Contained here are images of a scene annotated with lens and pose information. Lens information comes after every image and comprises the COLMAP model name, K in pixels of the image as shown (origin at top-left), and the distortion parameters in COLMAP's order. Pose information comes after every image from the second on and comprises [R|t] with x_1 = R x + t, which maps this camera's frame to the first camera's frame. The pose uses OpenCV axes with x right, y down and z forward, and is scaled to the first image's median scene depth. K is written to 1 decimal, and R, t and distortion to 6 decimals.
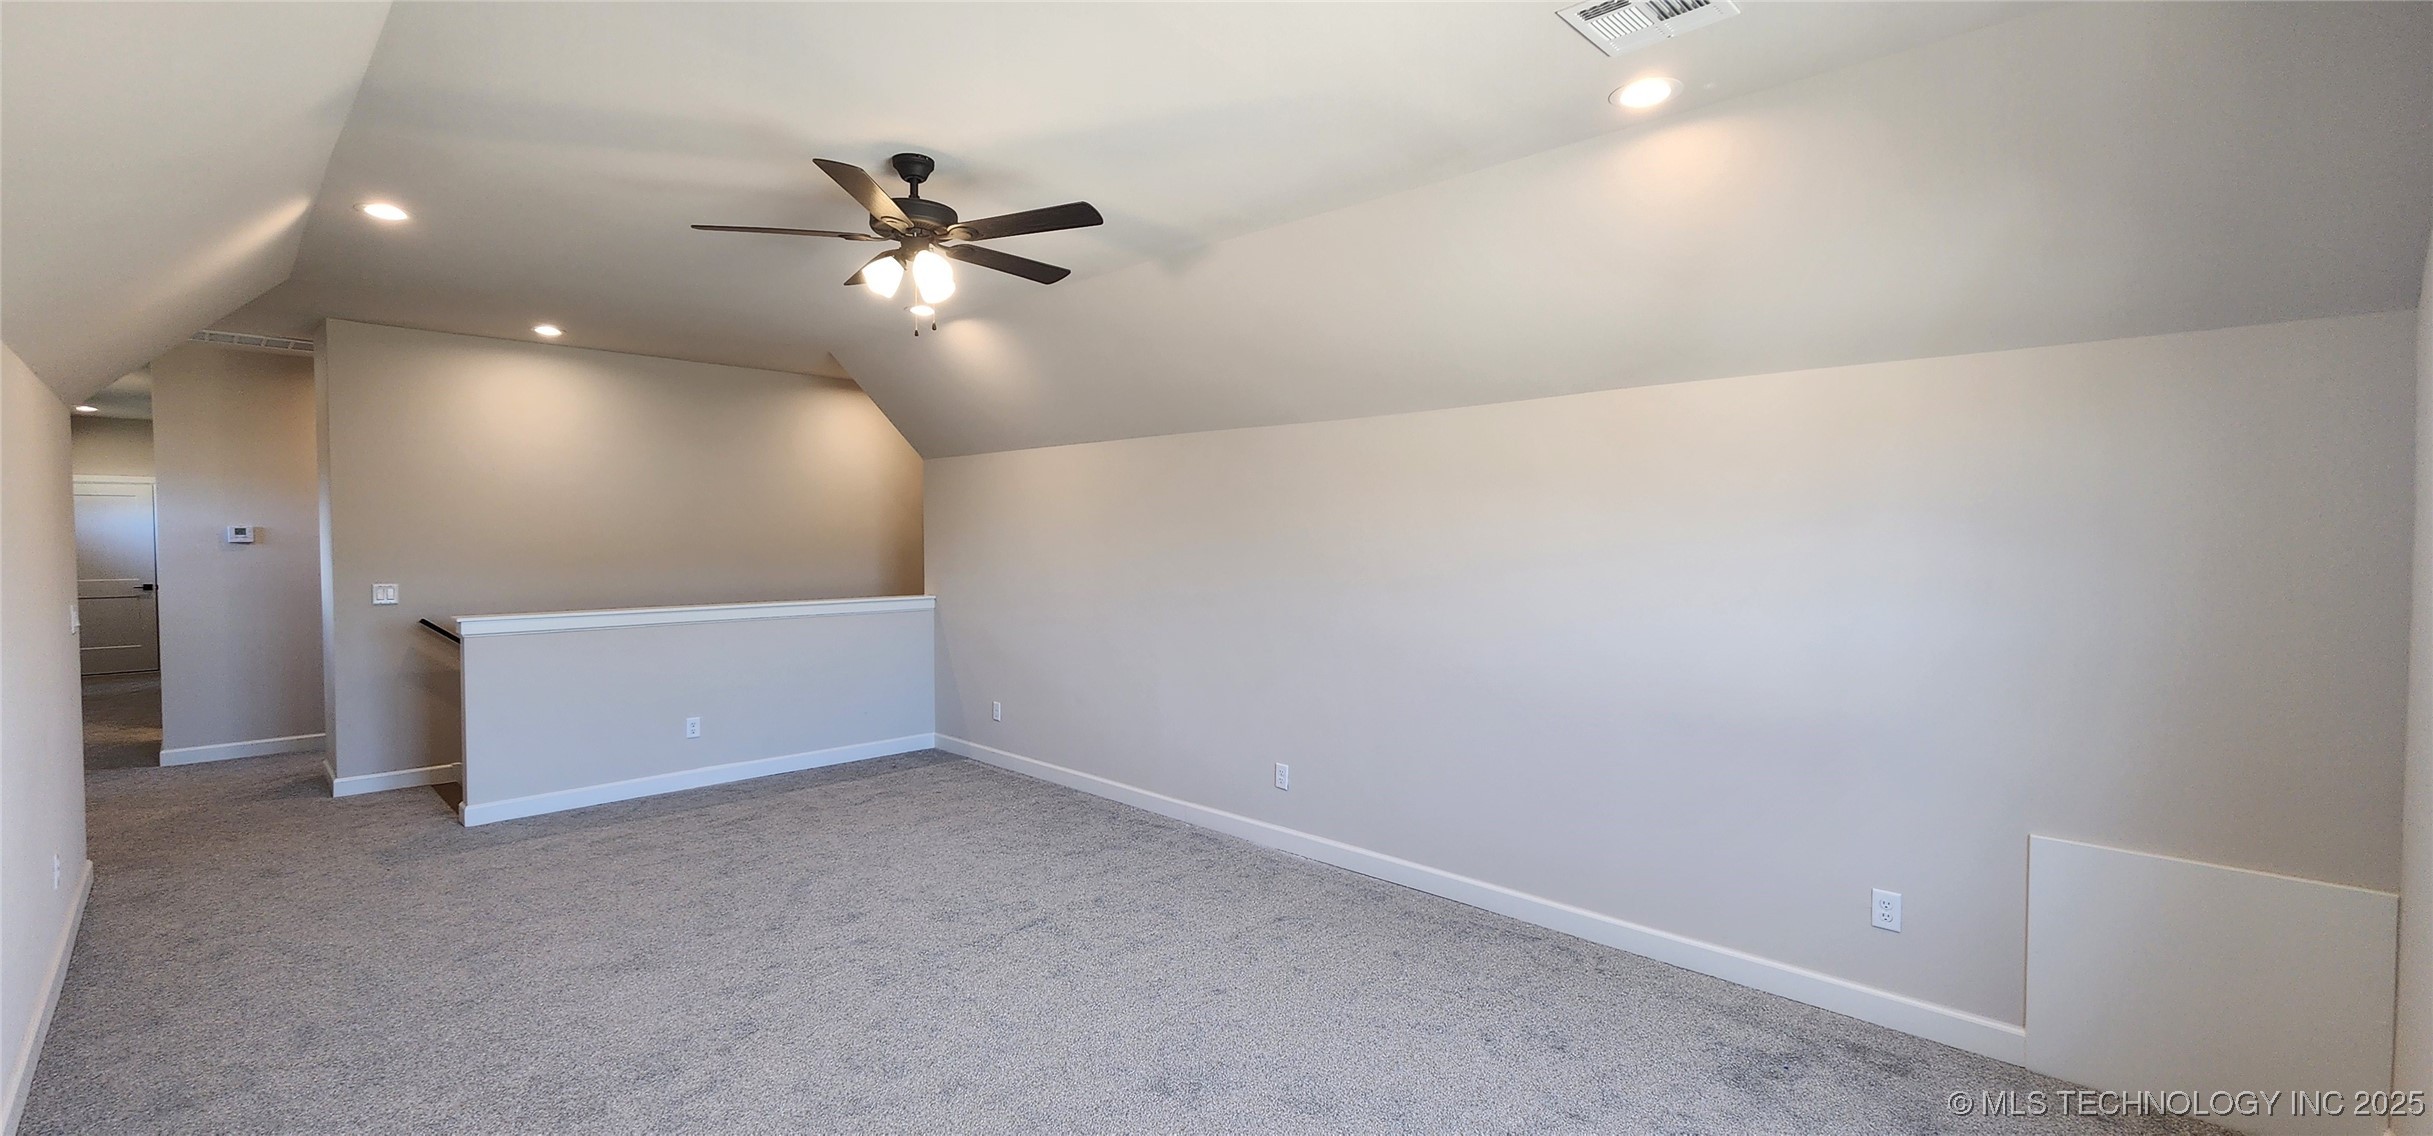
lens RADIAL K [[992.2, 0, 1216.5], [0, 992.2, 568.0], [0, 0, 1]] dist [0.000059, 0.000047]
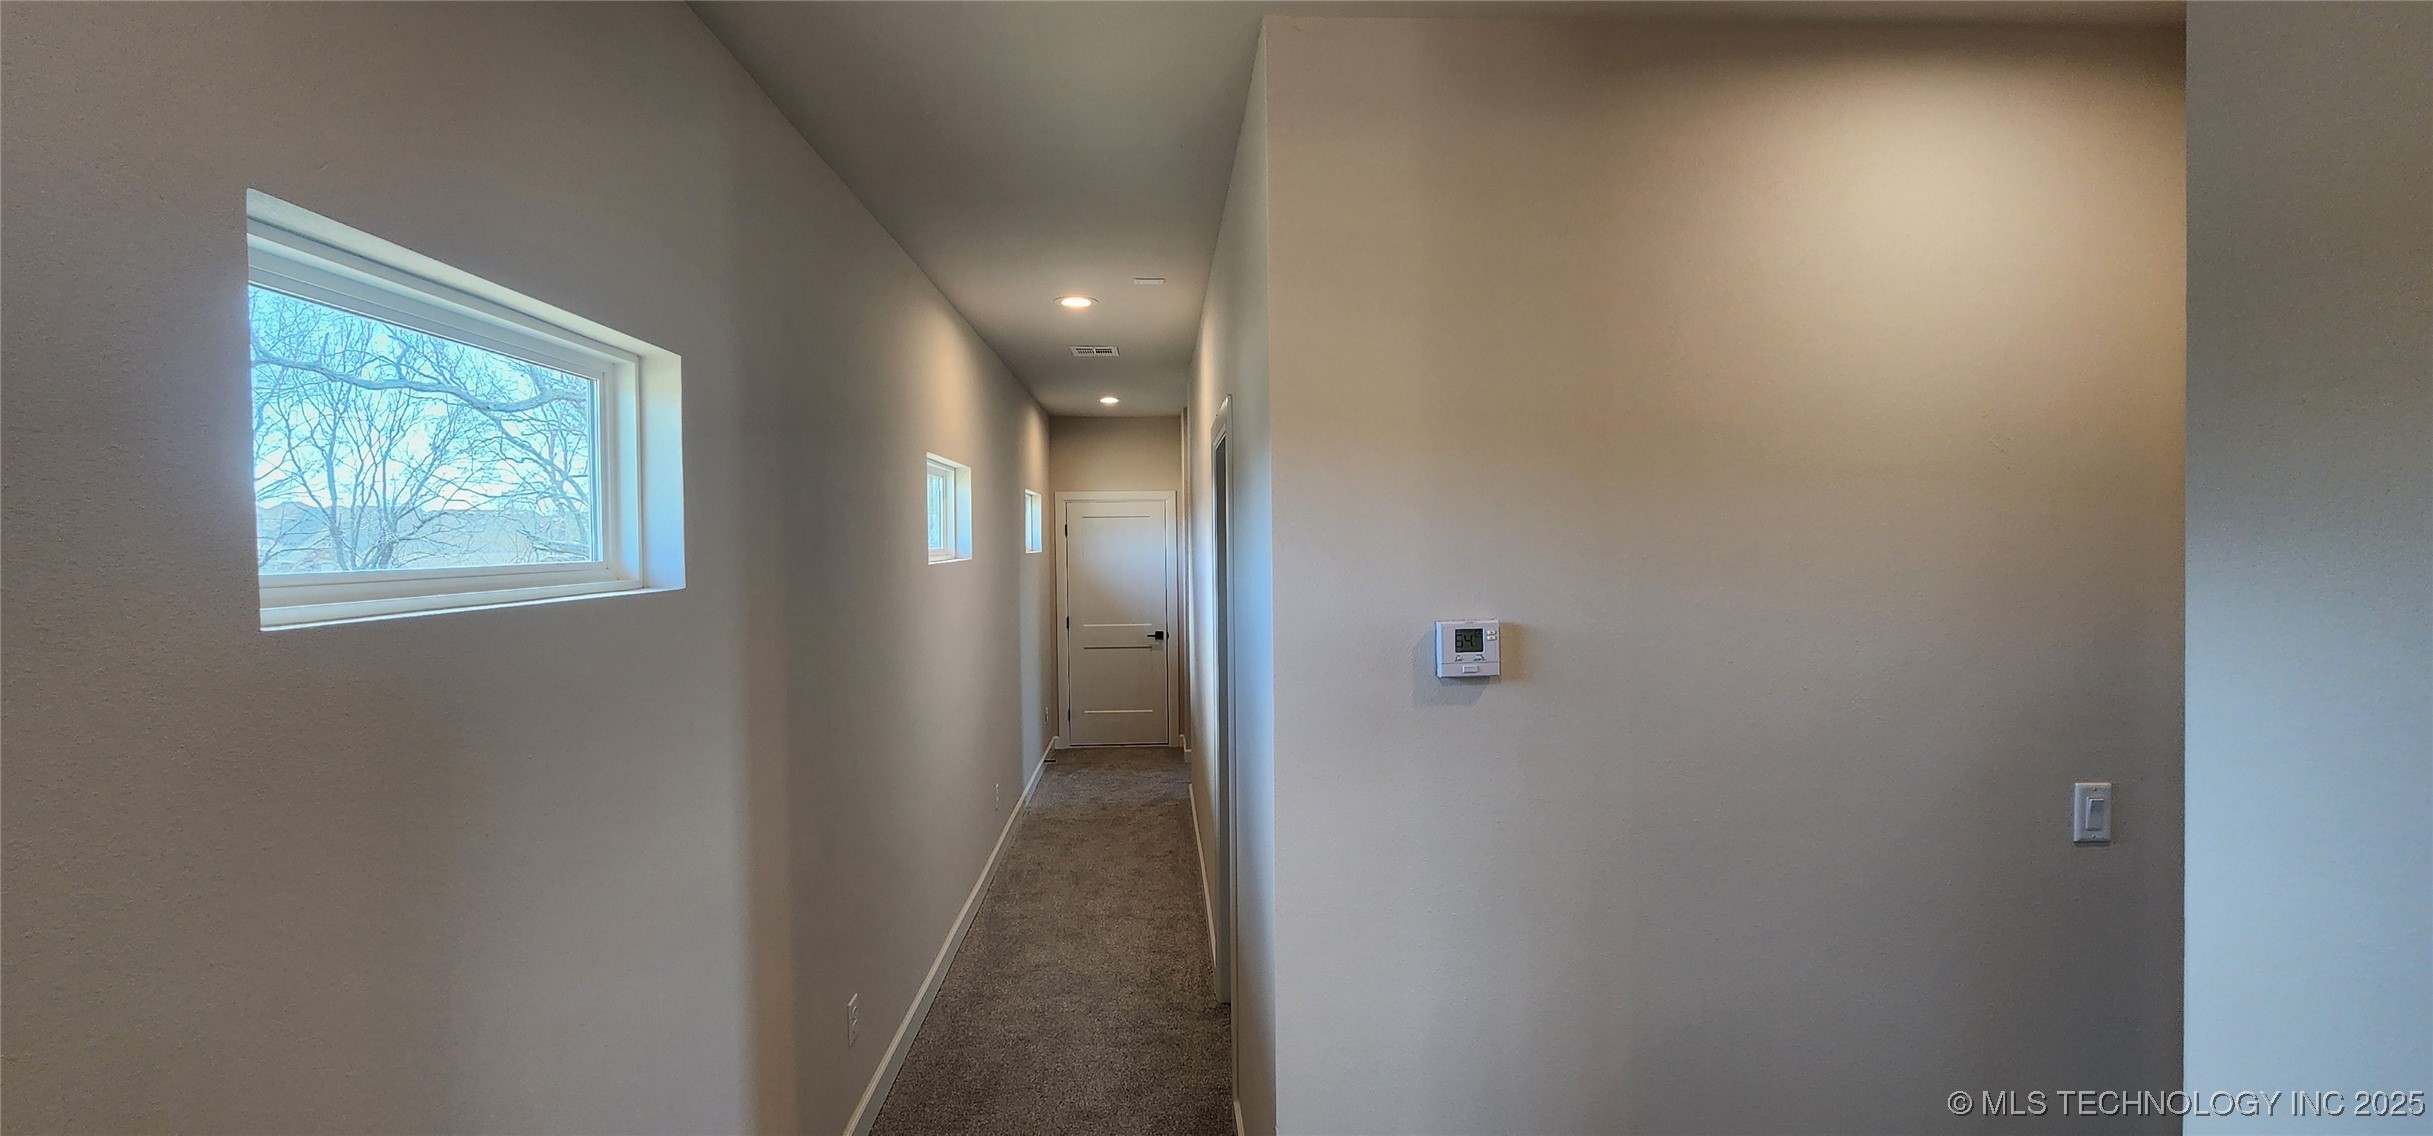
lens RADIAL K [[1011.4, 0, 1216.5], [0, 1011.4, 568.0], [0, 0, 1]] dist [0.123267, -0.000012]
pose [[0.738006, 0.012427, -0.674679, -0.832408], [-0.013740, 0.999900, 0.003388, -0.057121], [0.674654, 0.006770, 0.738103, 0.727468]]
